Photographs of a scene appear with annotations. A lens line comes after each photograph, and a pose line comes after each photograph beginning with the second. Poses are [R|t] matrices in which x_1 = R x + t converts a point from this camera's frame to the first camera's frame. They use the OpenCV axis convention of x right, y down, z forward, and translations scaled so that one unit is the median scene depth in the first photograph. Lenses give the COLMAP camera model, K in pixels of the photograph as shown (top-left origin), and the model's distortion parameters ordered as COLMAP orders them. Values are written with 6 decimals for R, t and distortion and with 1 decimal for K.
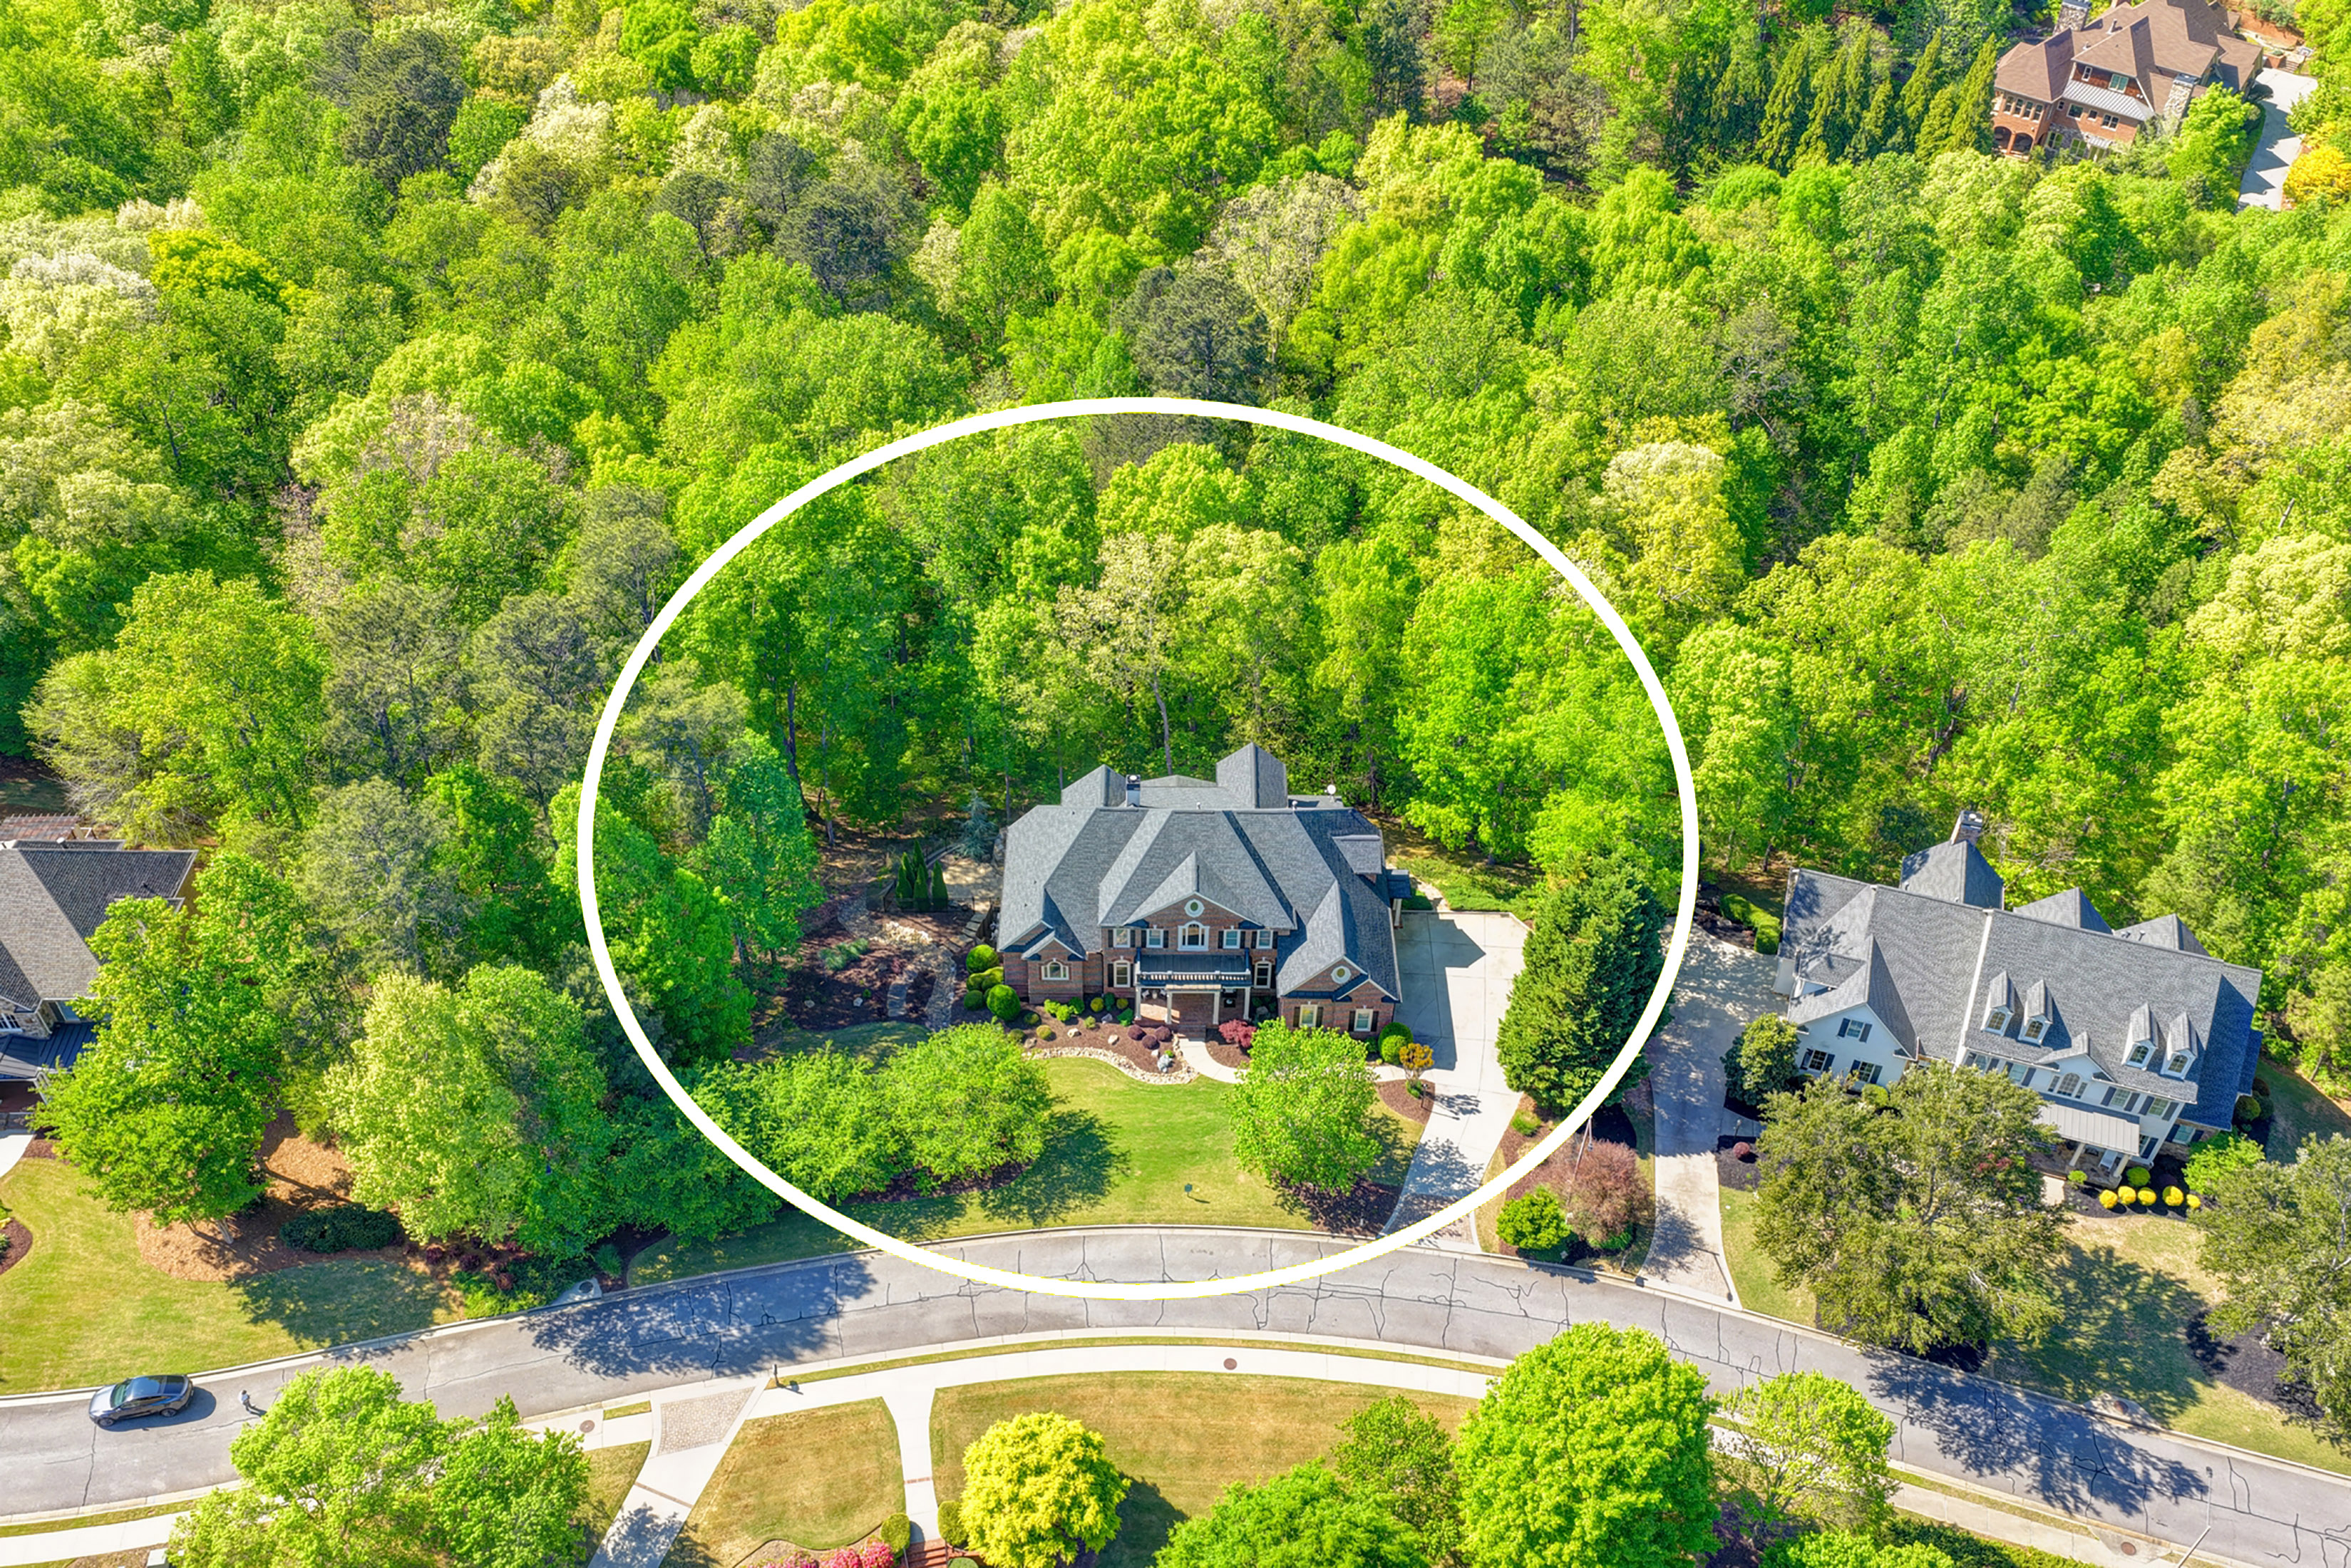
lens RADIAL K [[1949.2, 0, 1175.5], [0, 1949.2, 784.0], [0, 0, 1]] dist [0.003937, 0.011362]
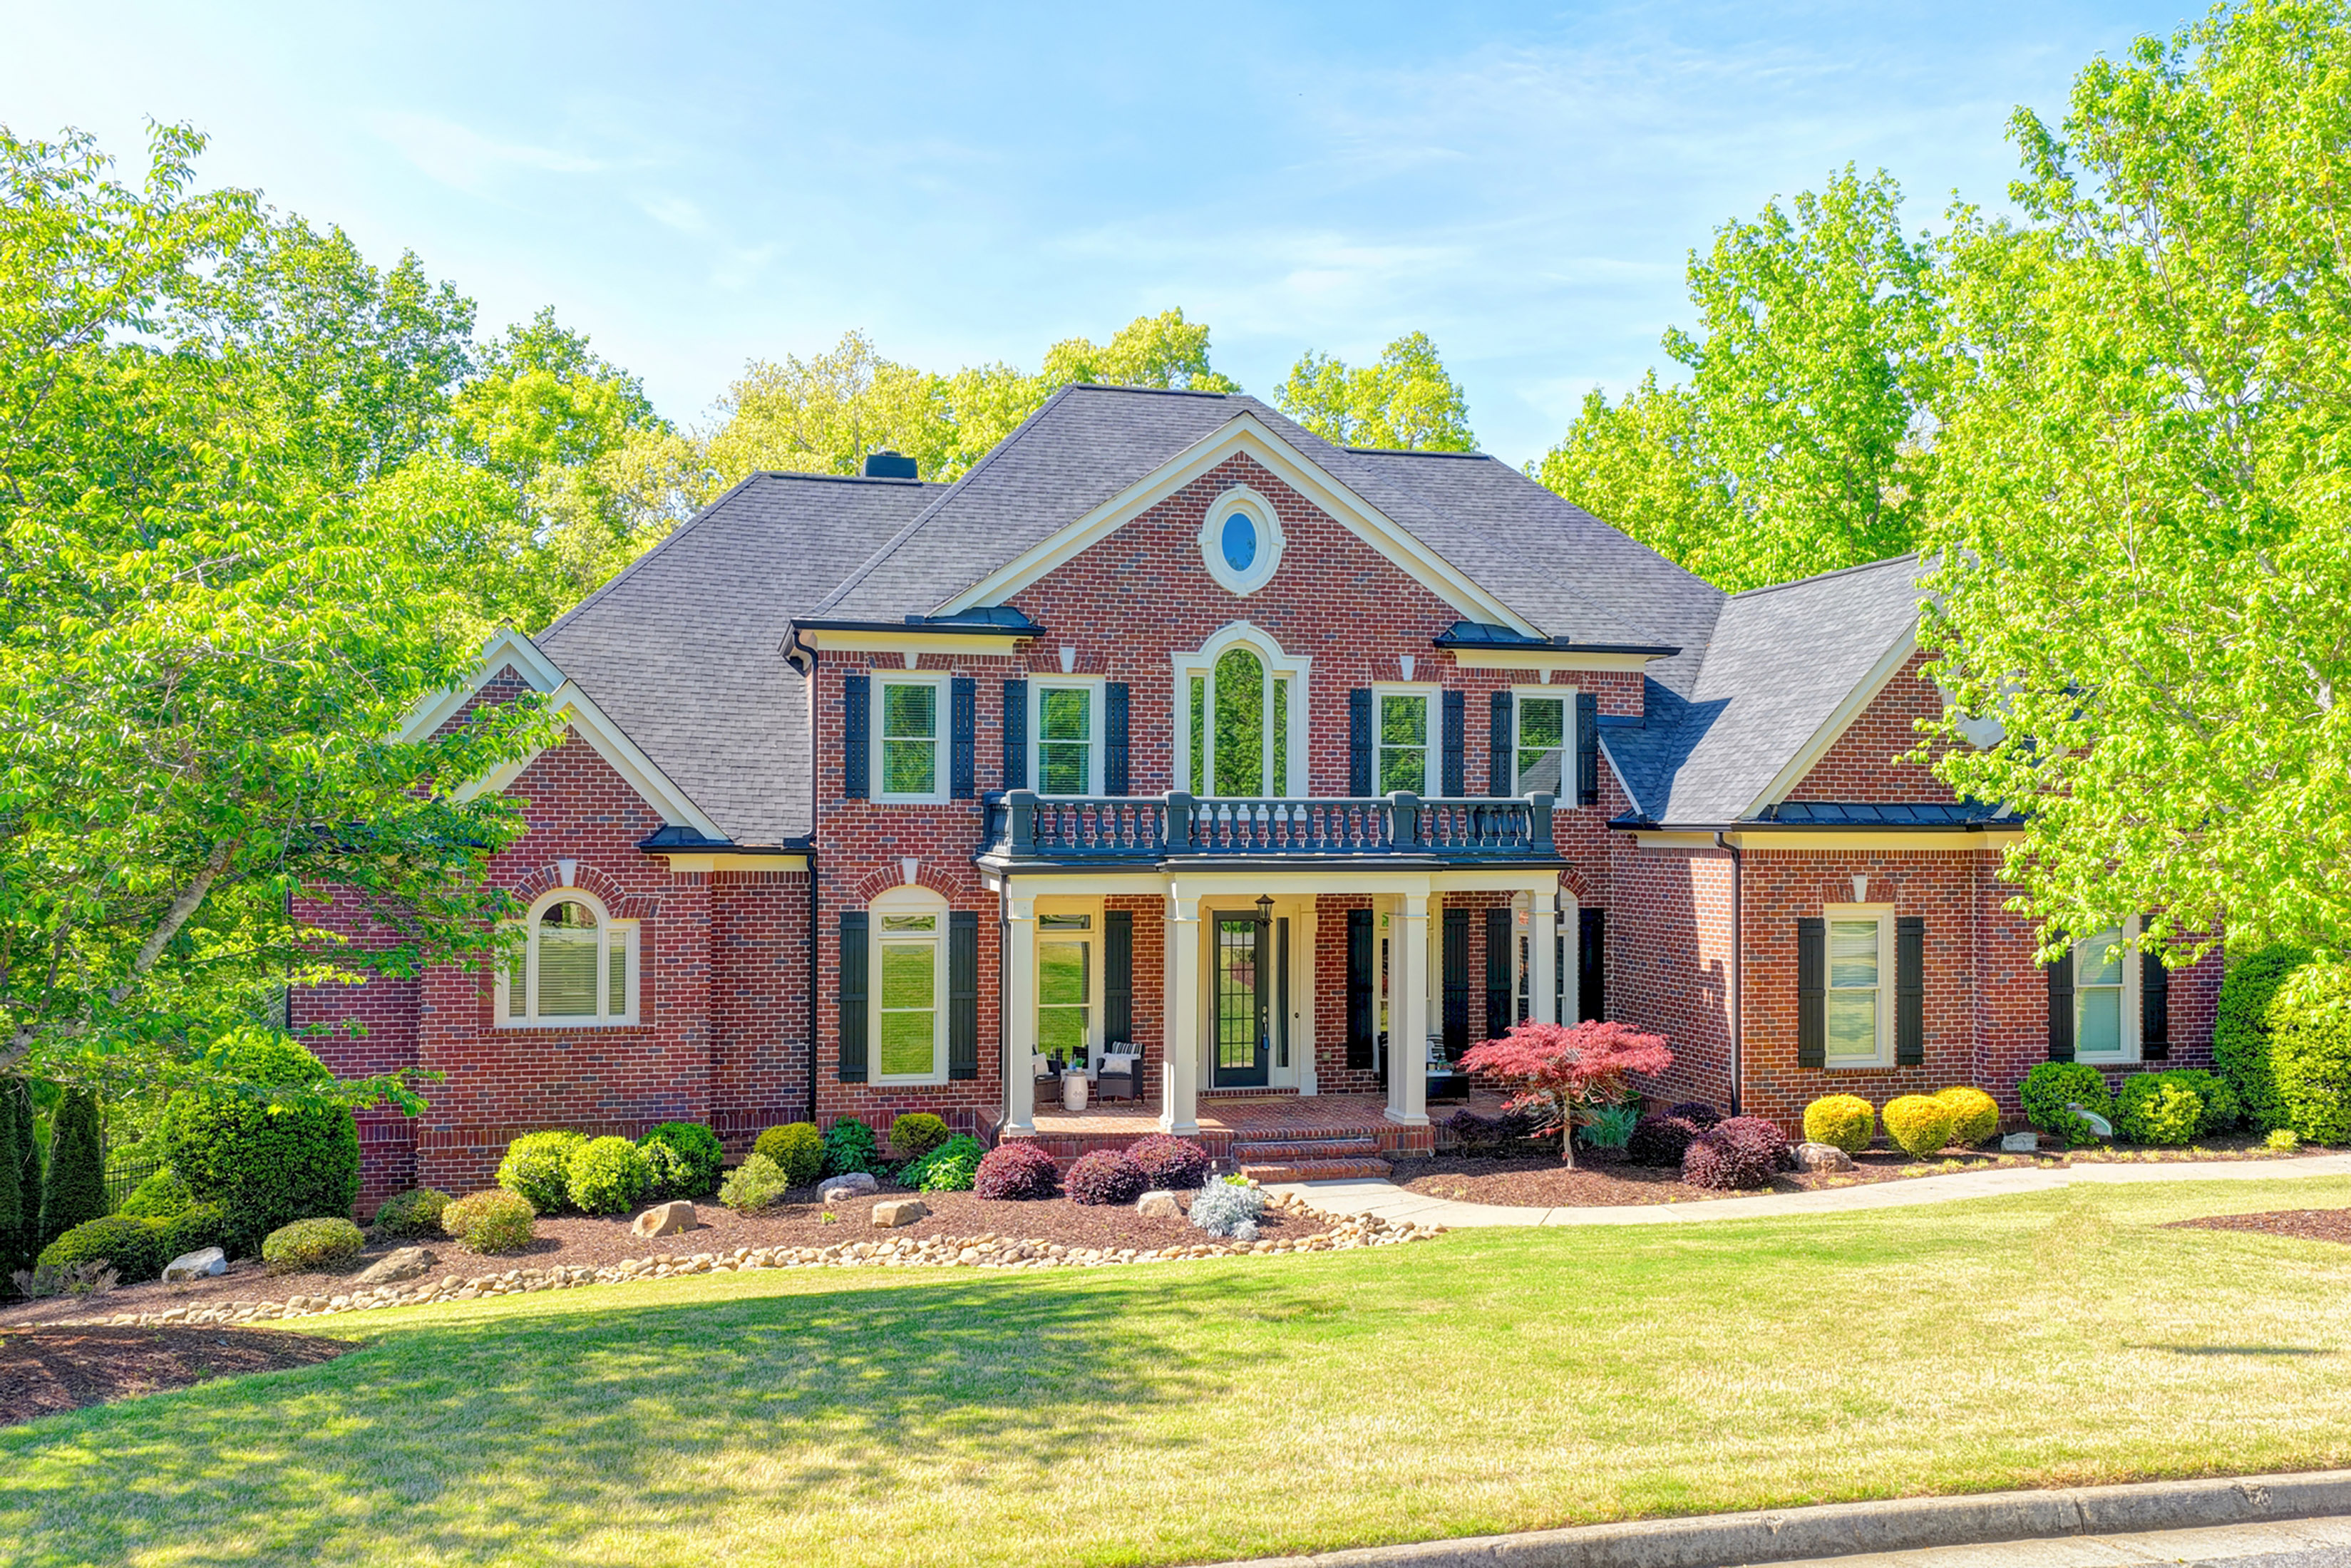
lens RADIAL K [[1956.0, 0, 1196.8], [0, 1956.0, 812.7], [0, 0, 1]] dist [-0.009646, -0.005499]
pose [[0.968641, -0.013369, 0.248104, -0.049874], [0.174550, 0.747250, -0.641209, 0.224986], [-0.176824, 0.664408, 0.726151, 0.851290]]
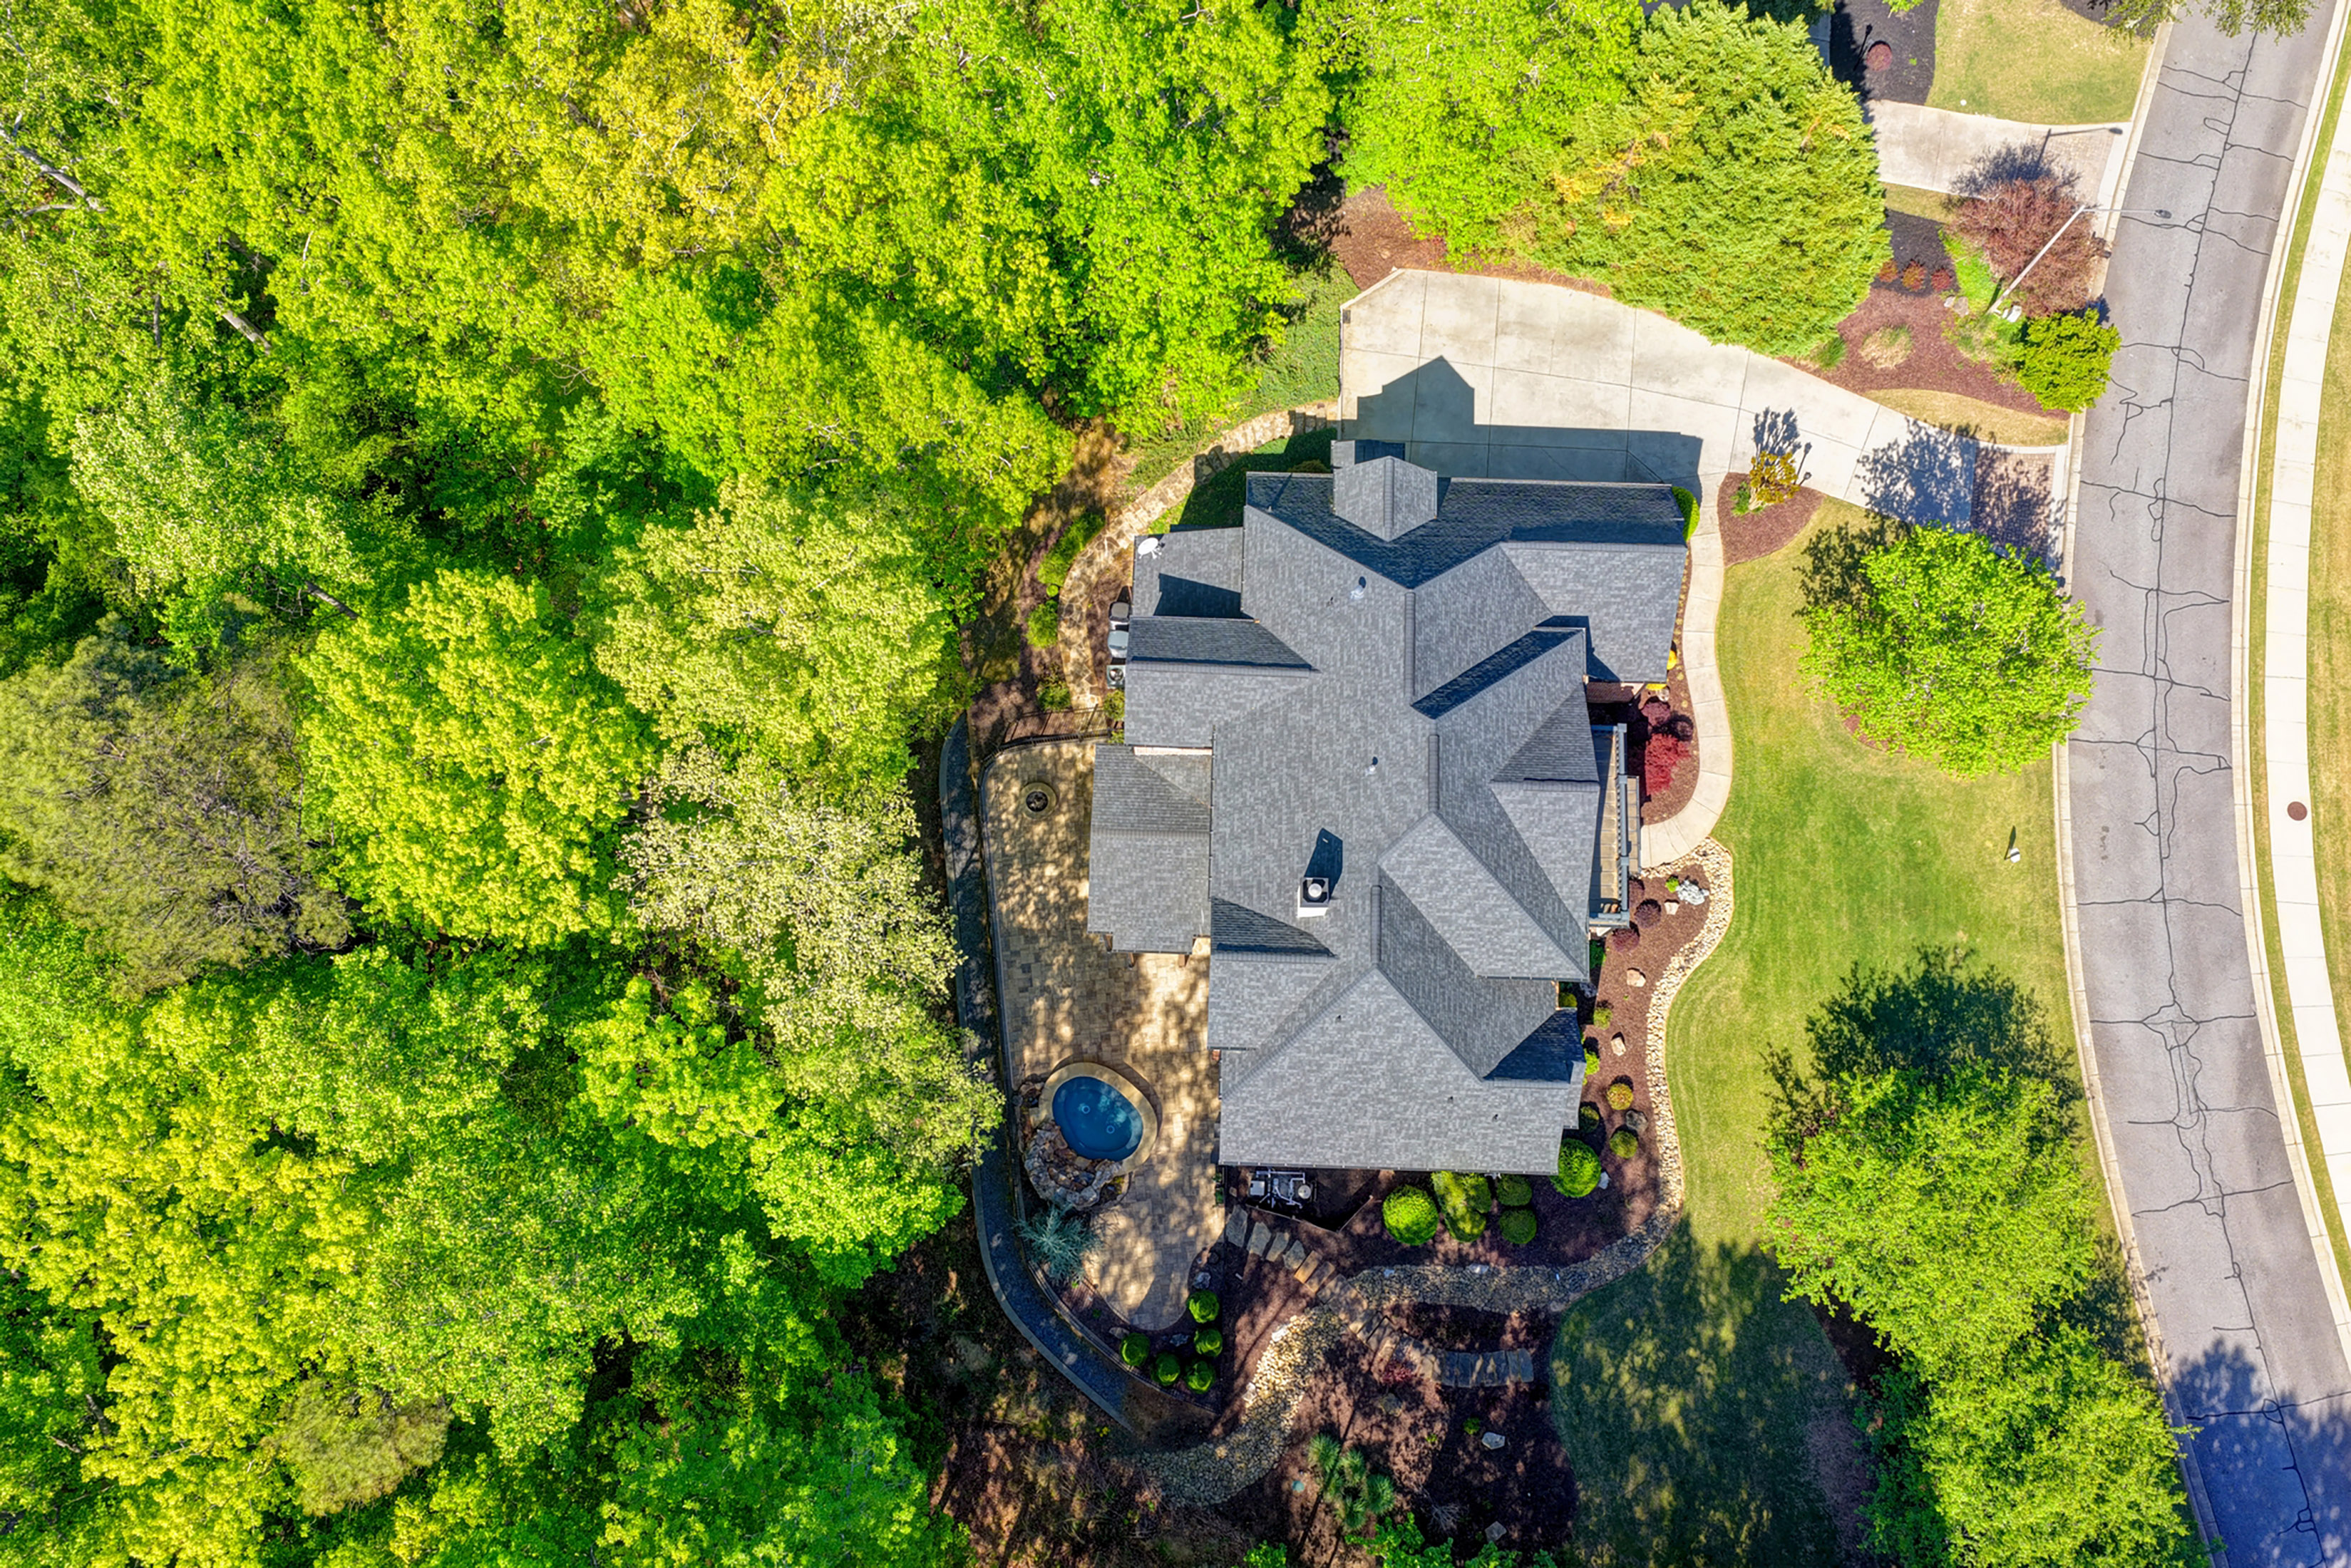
lens RADIAL K [[1956.0, 0, 1196.8], [0, 1956.0, 812.7], [0, 0, 1]] dist [-0.009646, -0.005499]
pose [[0.032637, -0.981428, 0.189033, -0.100080], [0.660550, 0.163120, 0.732847, -0.402180], [-0.750072, 0.100947, 0.653606, 0.716357]]
